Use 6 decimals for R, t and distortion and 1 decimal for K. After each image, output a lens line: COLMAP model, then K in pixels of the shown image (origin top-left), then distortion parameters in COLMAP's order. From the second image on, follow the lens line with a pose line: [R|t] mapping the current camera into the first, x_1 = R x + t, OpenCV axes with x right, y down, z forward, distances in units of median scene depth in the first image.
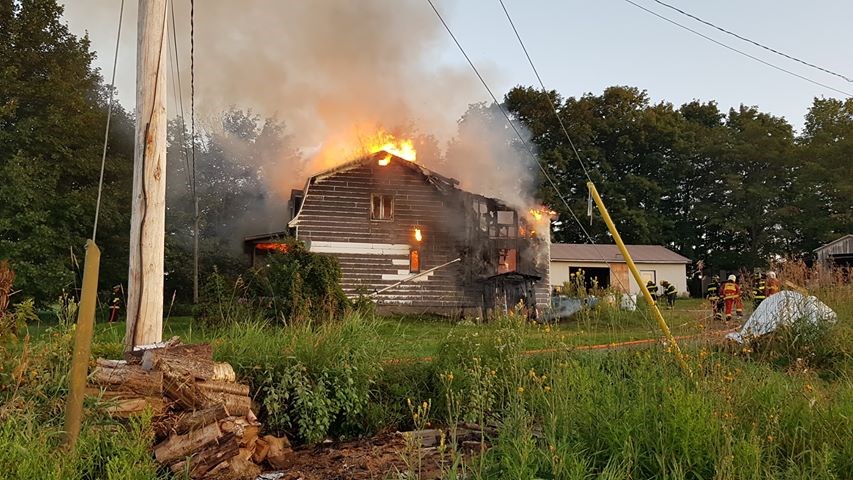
lens RADIAL K [[796.8, 0, 425.2], [0, 796.8, 243.3], [0, 0, 1]] dist [0.072766, -0.201377]
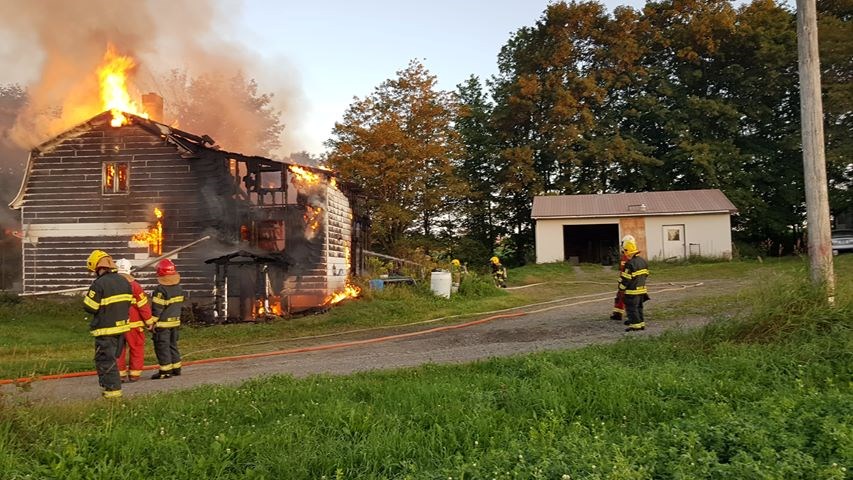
lens RADIAL K [[788.6, 0, 426.5], [0, 788.6, 240.0], [0, 0, 1]] dist [0.111754, -0.329804]
pose [[0.934163, -0.036683, -0.354957, 0.515515], [0.057208, 0.997232, 0.047501, -0.002193], [0.352232, -0.064680, 0.933675, 0.330375]]
